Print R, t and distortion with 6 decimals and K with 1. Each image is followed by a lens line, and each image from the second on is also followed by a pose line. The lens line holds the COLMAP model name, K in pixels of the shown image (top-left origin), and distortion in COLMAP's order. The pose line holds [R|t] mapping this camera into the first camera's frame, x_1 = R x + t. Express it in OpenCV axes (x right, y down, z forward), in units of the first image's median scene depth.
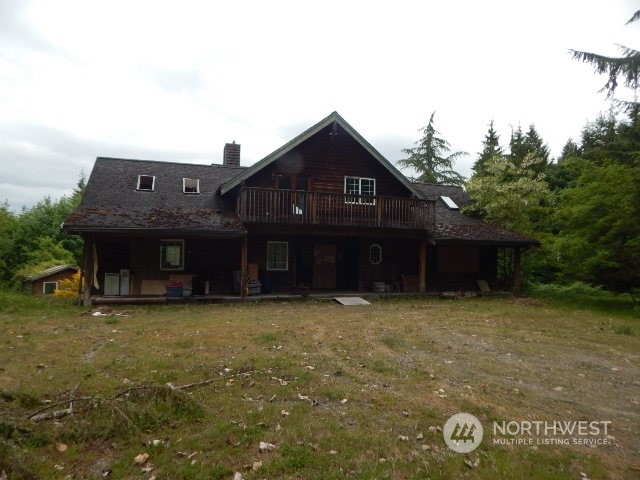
lens RADIAL K [[419.9, 0, 321.3], [0, 419.9, 238.8], [0, 0, 1]] dist [0.004083, 0.000812]
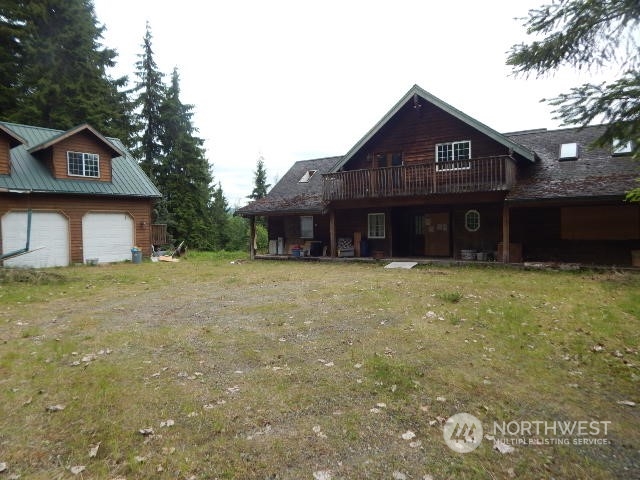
lens RADIAL K [[419.9, 0, 321.3], [0, 419.9, 238.8], [0, 0, 1]] dist [0.004083, 0.000812]
pose [[0.620188, -0.005641, -0.784433, 0.698310], [0.053667, 0.997936, 0.035254, 0.027271], [0.782615, -0.063962, 0.619211, 0.151801]]
